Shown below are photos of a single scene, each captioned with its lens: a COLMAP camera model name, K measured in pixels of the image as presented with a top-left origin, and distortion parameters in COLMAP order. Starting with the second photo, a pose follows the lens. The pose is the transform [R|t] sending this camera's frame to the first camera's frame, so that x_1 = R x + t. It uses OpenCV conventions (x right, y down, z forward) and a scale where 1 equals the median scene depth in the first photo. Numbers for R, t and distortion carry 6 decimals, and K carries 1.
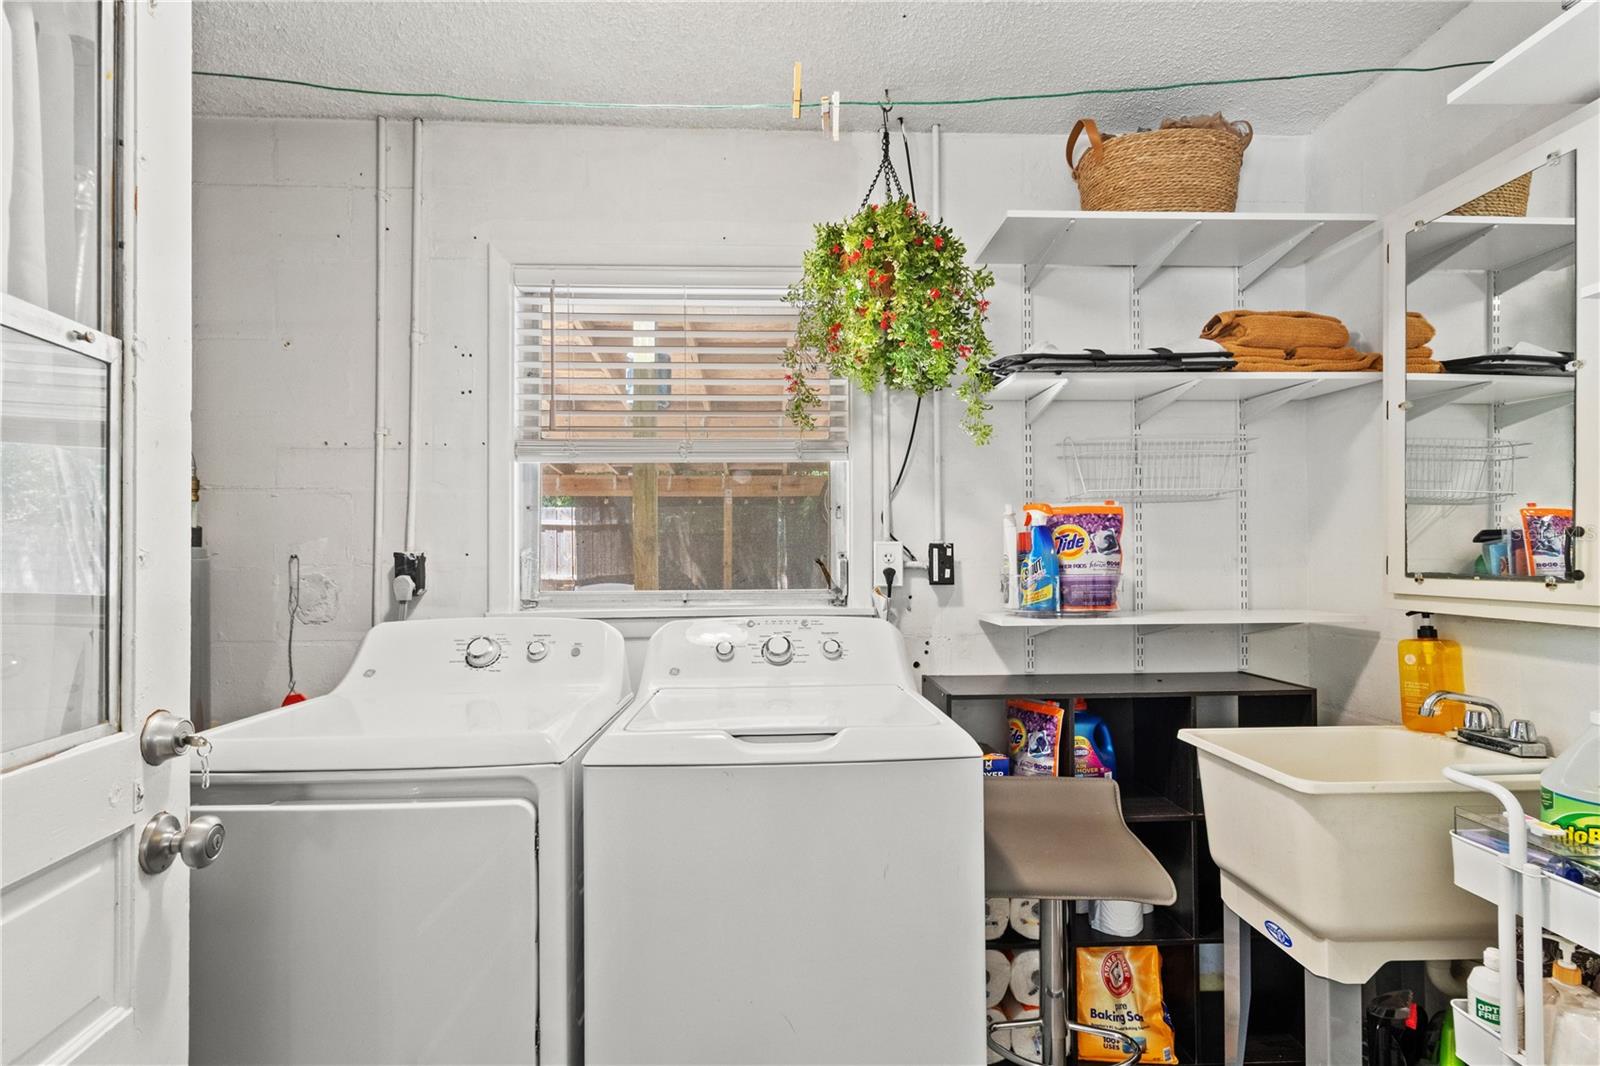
lens RADIAL K [[759.7, 0, 811.2], [0, 759.7, 548.1], [0, 0, 1]] dist [-0.000231, 0.000624]
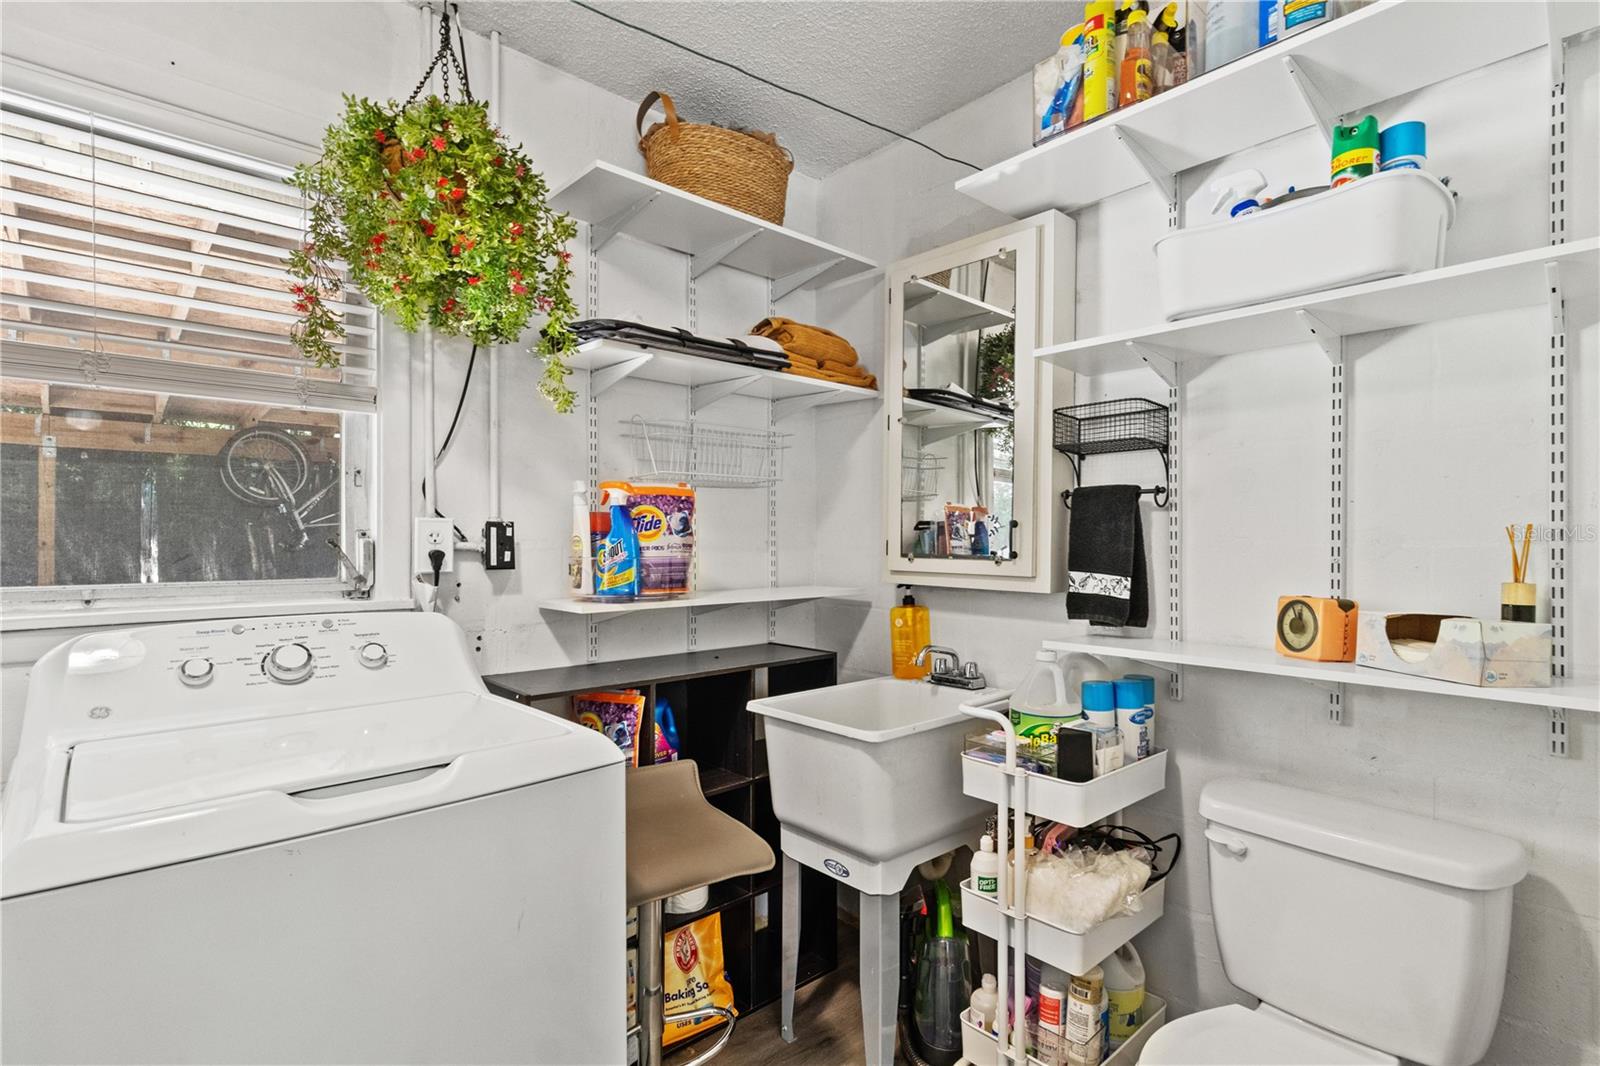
lens RADIAL K [[766.3, 0, 802.9], [0, 766.3, 539.3], [0, 0, 1]] dist [-0.001413, 0.000111]
pose [[0.762313, 0.008564, 0.647152, -0.142605], [-0.016376, 0.999848, 0.006058, 0.003290], [-0.647001, -0.015215, 0.762337, 0.126321]]
